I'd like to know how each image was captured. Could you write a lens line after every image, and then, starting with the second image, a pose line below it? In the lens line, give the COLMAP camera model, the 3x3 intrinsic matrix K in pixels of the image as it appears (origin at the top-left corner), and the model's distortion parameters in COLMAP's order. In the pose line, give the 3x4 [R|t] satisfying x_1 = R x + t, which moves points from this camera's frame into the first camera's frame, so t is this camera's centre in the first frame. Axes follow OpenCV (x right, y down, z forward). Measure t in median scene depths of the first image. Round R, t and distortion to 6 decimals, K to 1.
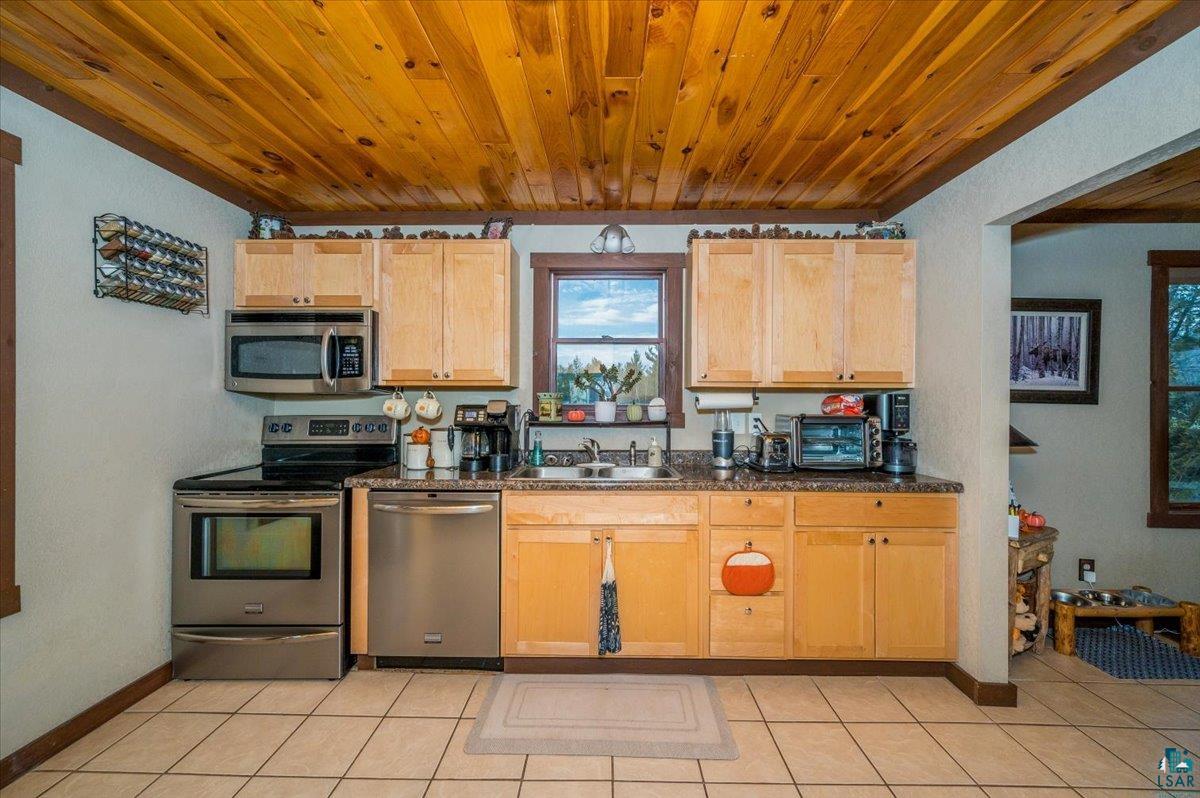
lens RADIAL K [[505.1, 0, 600.0], [0, 505.1, 399.0], [0, 0, 1]] dist [-0.000714, -0.000122]
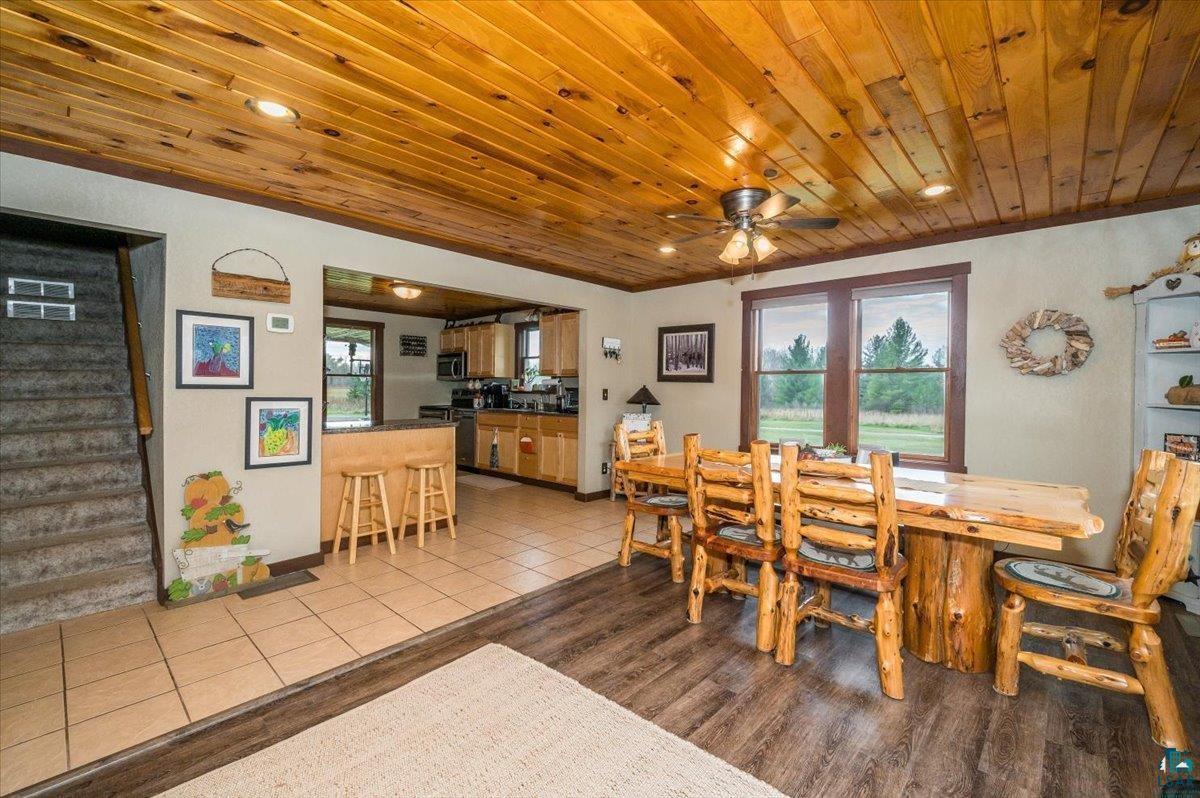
lens RADIAL K [[501.9, 0, 597.9], [0, 501.9, 382.3], [0, 0, 1]] dist [0.000149, 0.000064]
pose [[0.747280, -0.008590, -0.664454, 1.859969], [-0.001394, 0.999894, -0.014495, 0.036520], [0.664508, 0.011758, 0.747188, -0.592497]]
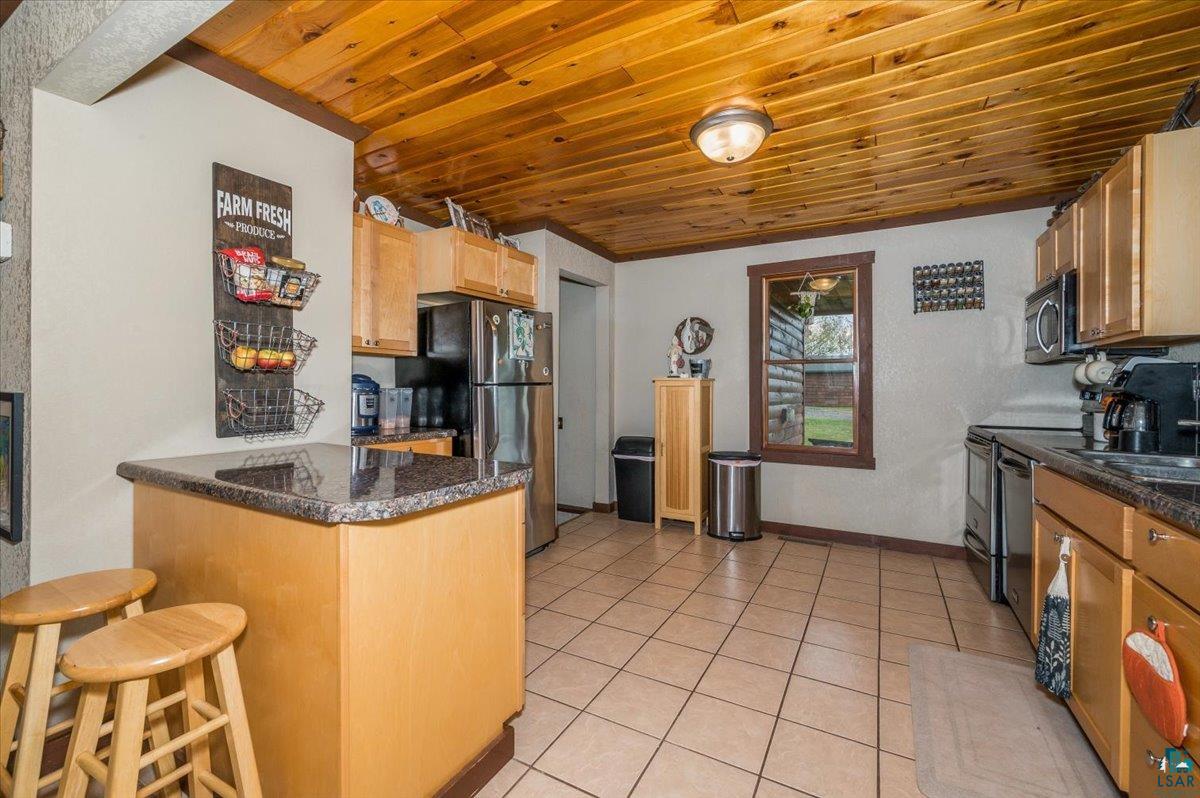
lens RADIAL K [[501.9, 0, 597.9], [0, 501.9, 382.3], [0, 0, 1]] dist [0.000149, 0.000064]
pose [[-0.474847, -0.012471, -0.879980, 0.774194], [-0.007268, 0.999921, -0.010249, 0.046869], [0.880038, 0.001529, -0.474900, 0.589969]]
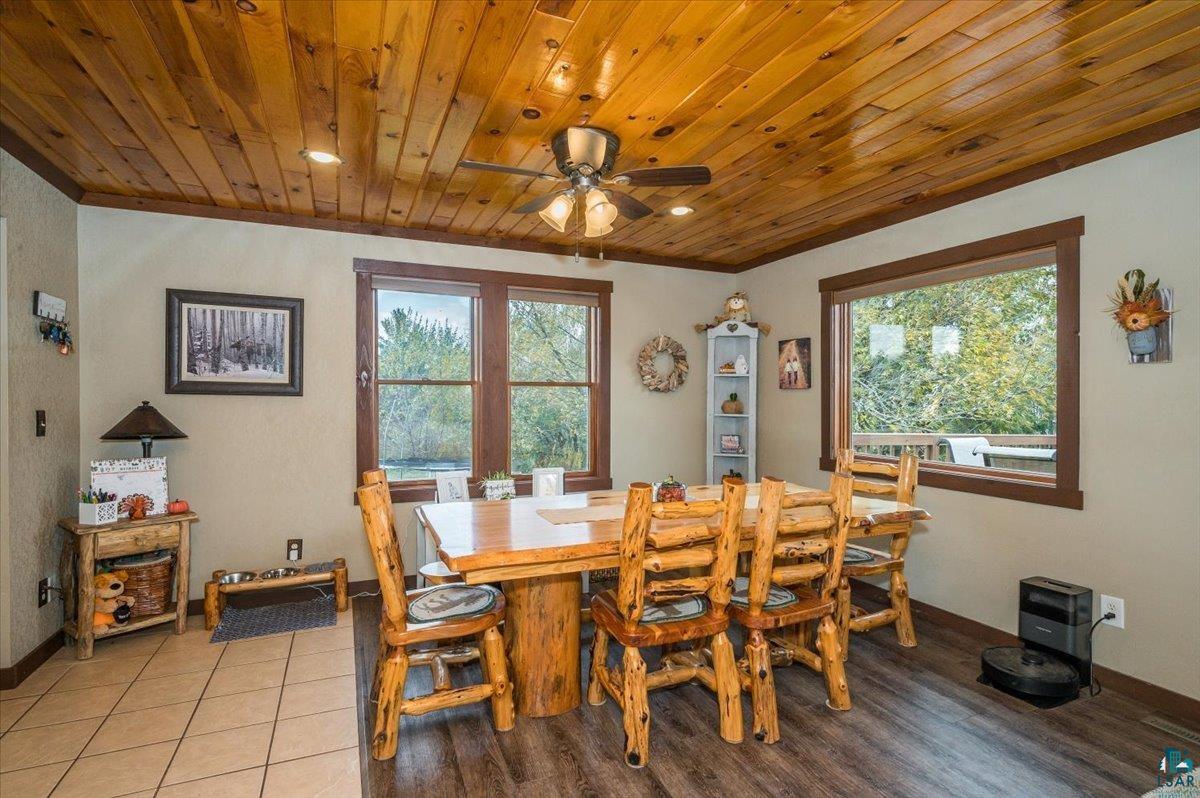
lens RADIAL K [[586.5, 0, 600.0], [0, 586.5, 399.0], [0, 0, 1]] dist [-0.000620, -0.000028]
pose [[0.909459, -0.005183, 0.415762, 1.046101], [0.002846, 0.999976, 0.006240, 0.011597], [-0.415785, -0.004492, 0.909452, -0.412558]]
